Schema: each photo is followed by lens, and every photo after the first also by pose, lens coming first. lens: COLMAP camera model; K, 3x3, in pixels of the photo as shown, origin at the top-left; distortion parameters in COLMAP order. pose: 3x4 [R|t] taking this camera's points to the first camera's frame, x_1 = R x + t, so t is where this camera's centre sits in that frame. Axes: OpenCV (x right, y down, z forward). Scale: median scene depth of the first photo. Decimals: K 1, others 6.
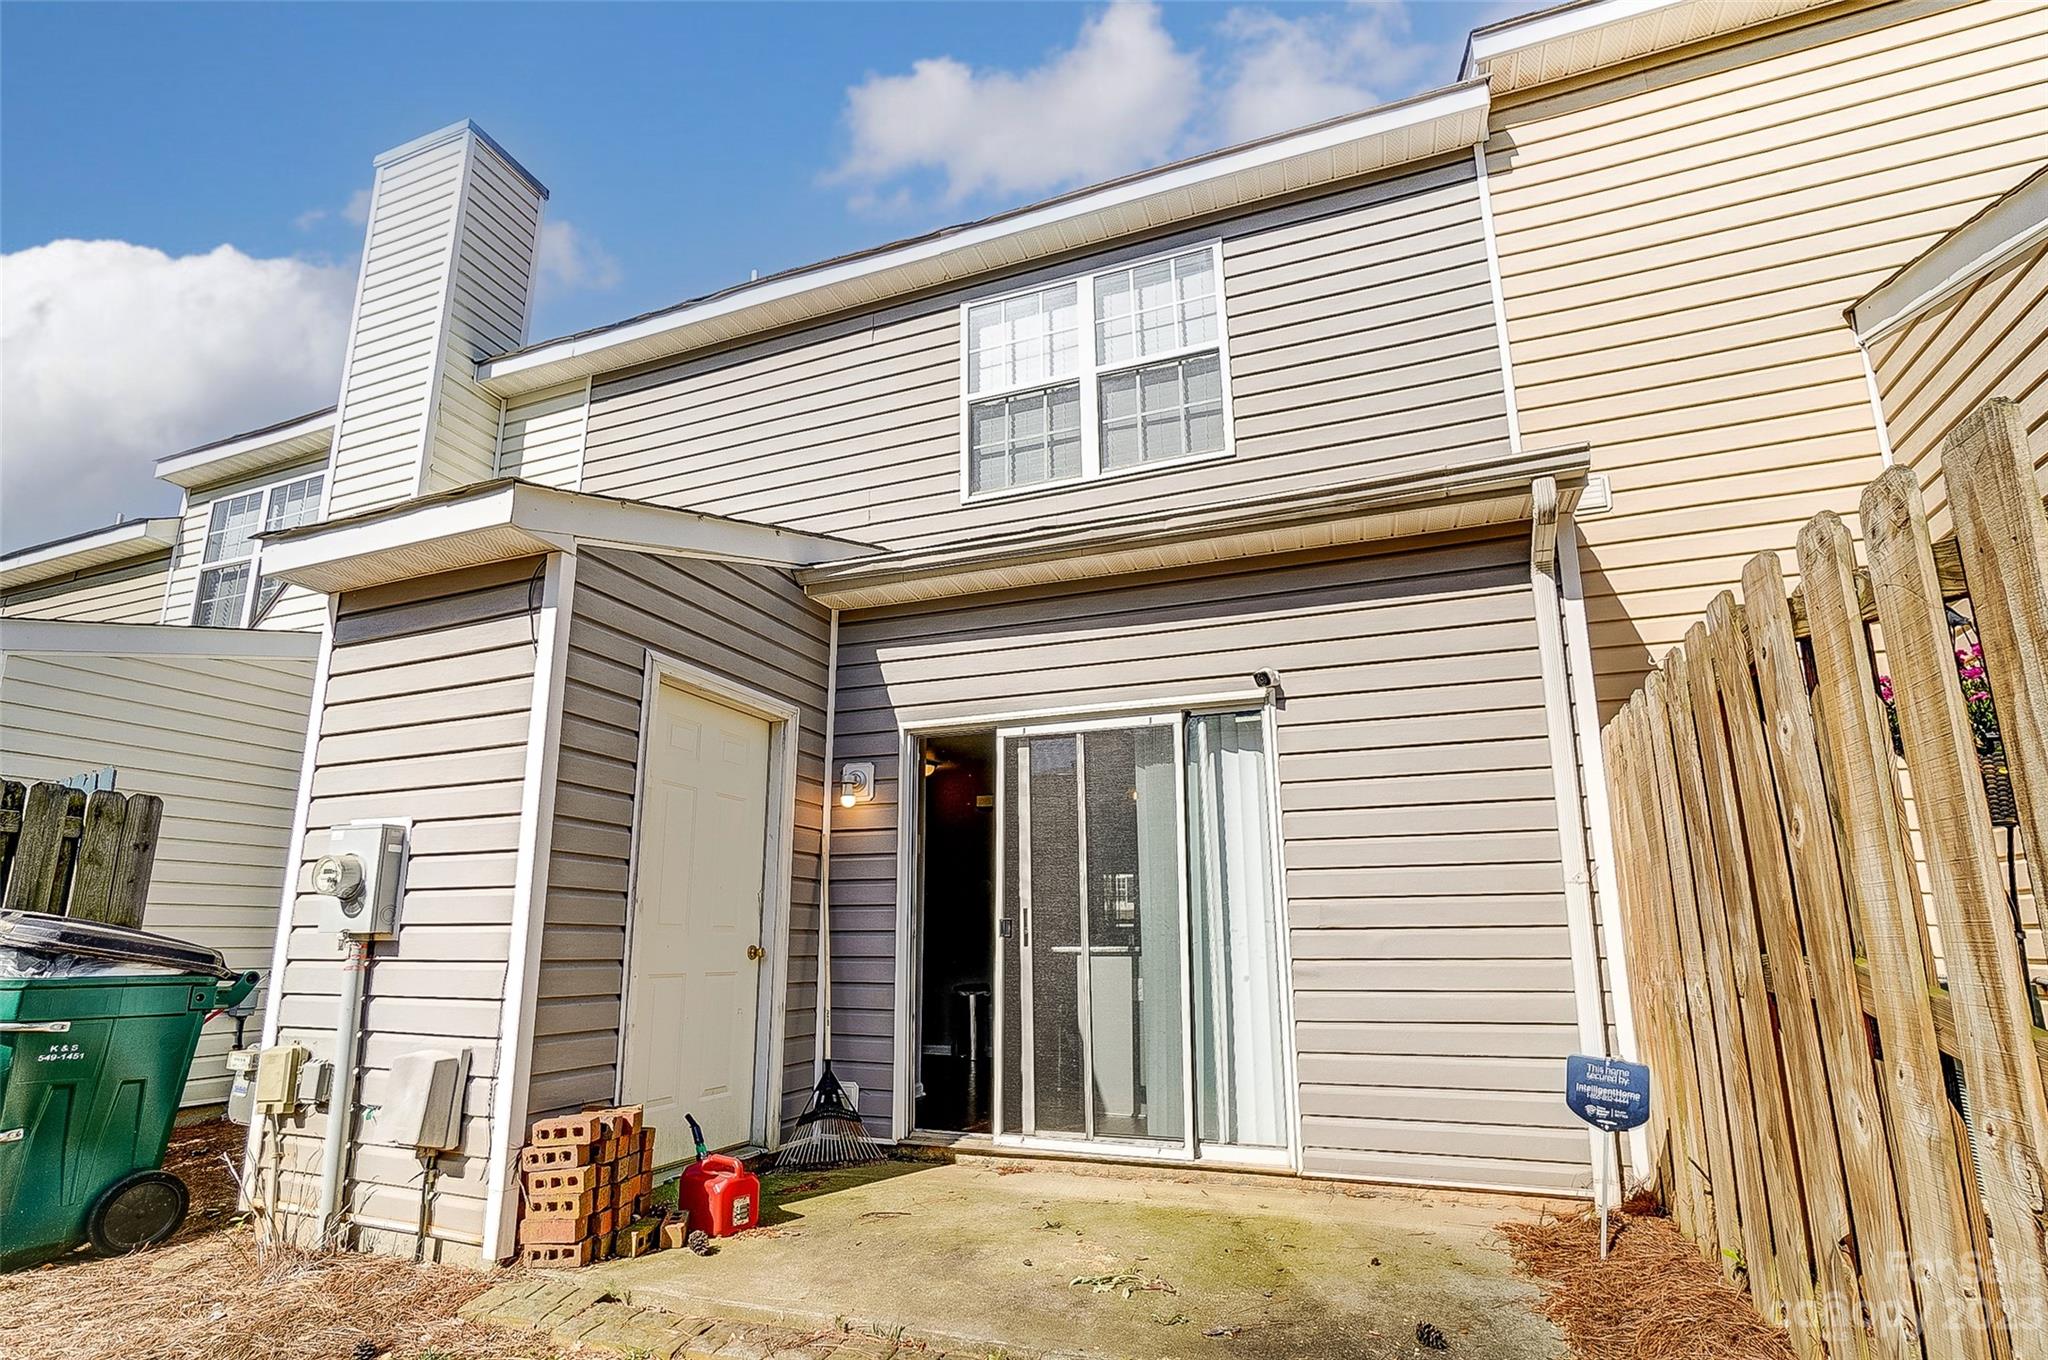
lens RADIAL K [[905.5, 0, 1026.3], [0, 905.5, 674.9], [0, 0, 1]] dist [-0.021614, 0.010417]
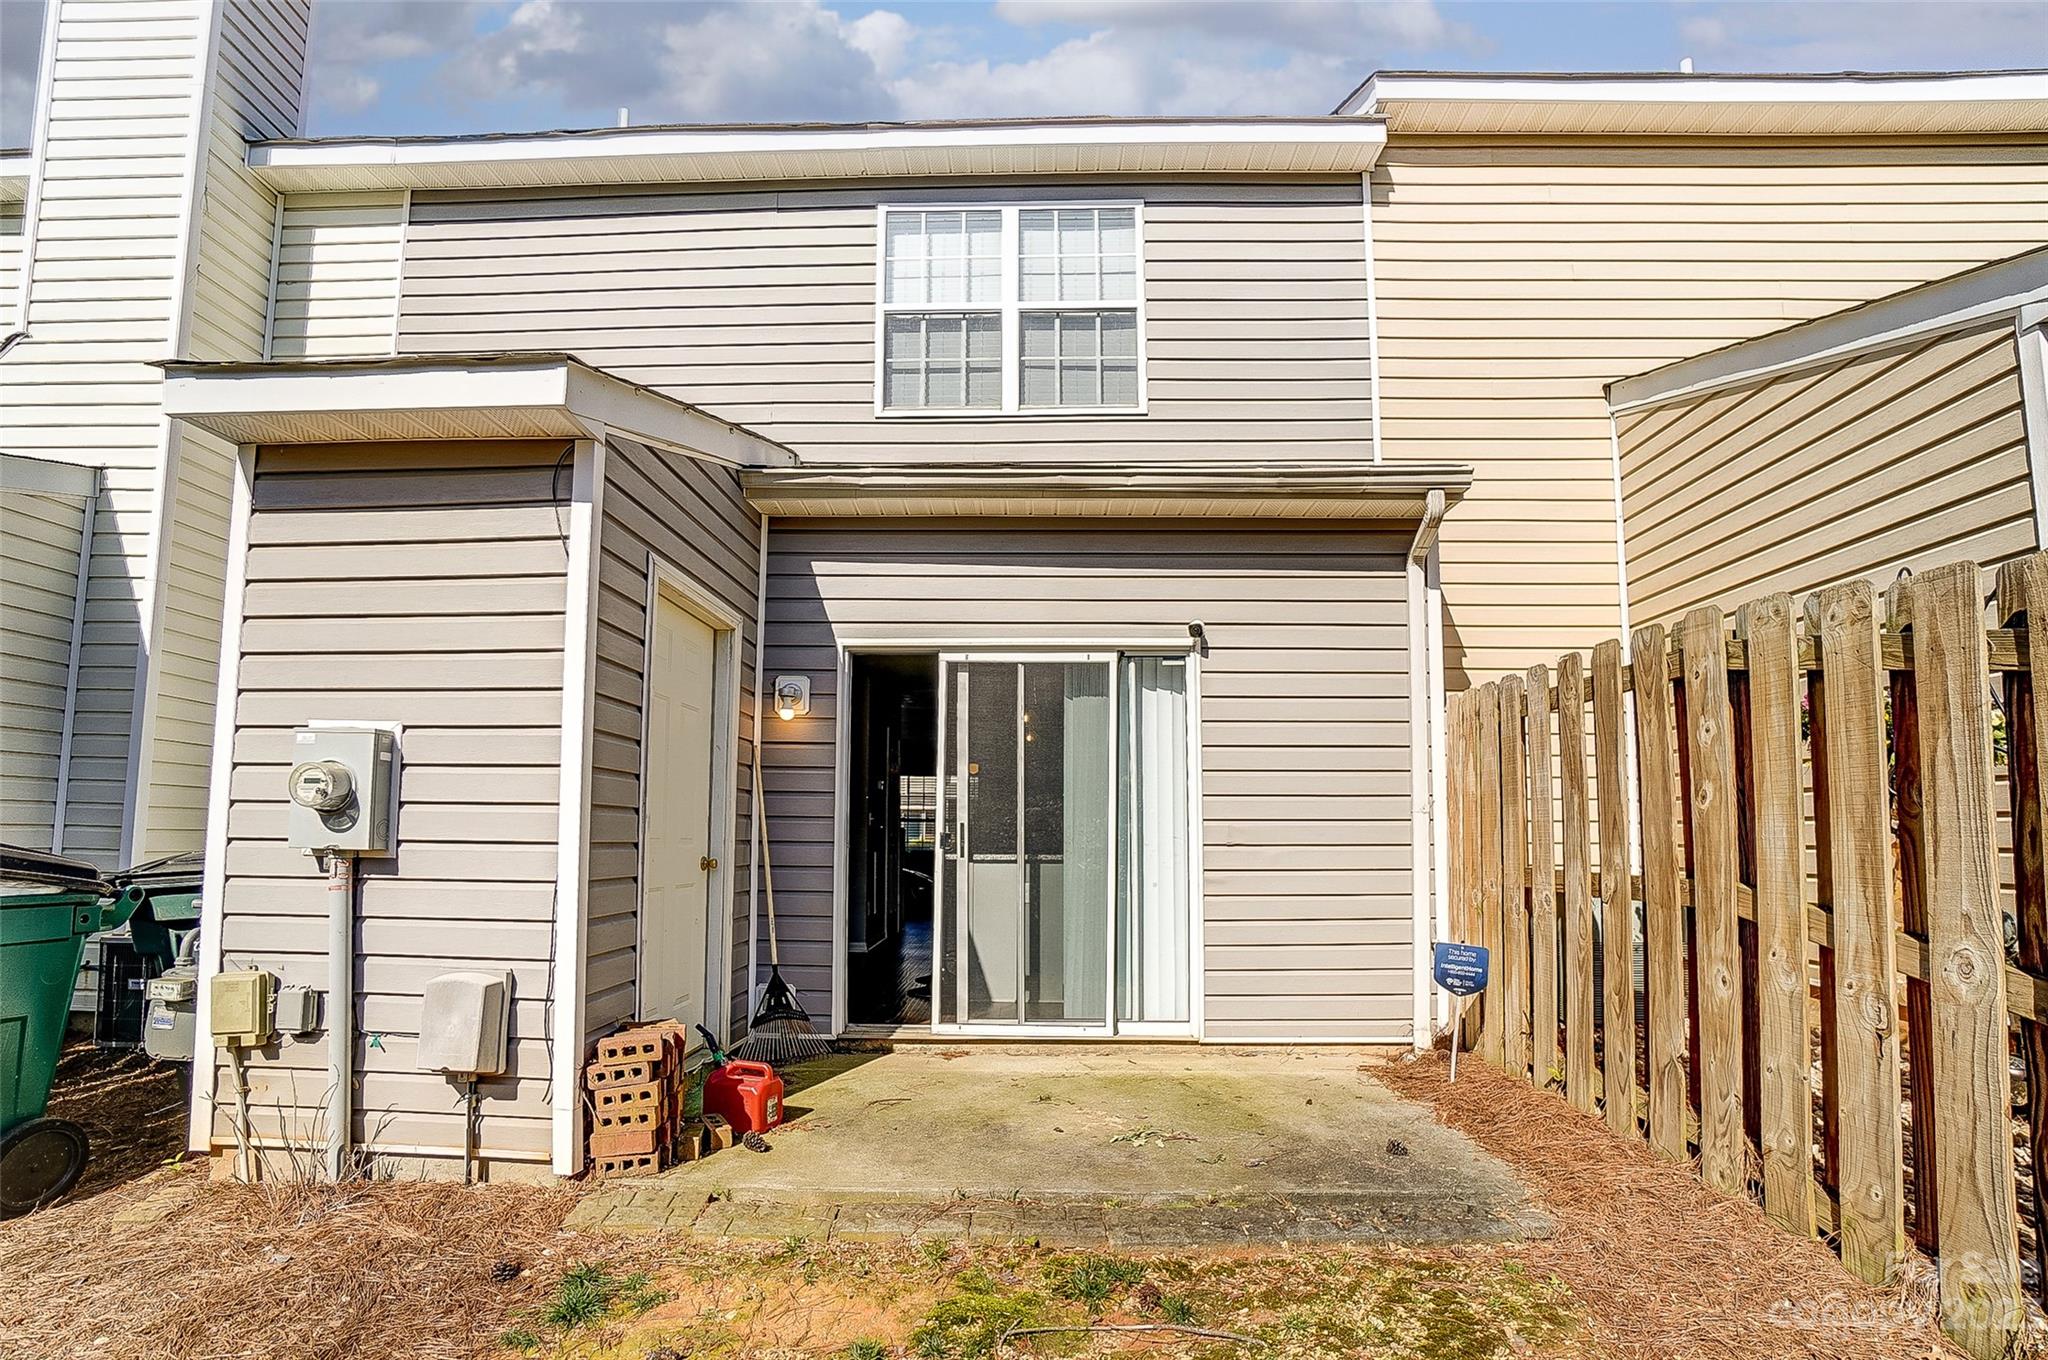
lens RADIAL K [[886.6, 0, 1024.0], [0, 886.6, 680.0], [0, 0, 1]] dist [-0.051680, 0.015604]
pose [[0.947578, 0.063316, 0.313189, -0.298834], [-0.098504, 0.990317, 0.097825, -0.021595], [-0.303963, -0.123547, 0.944639, 0.007574]]
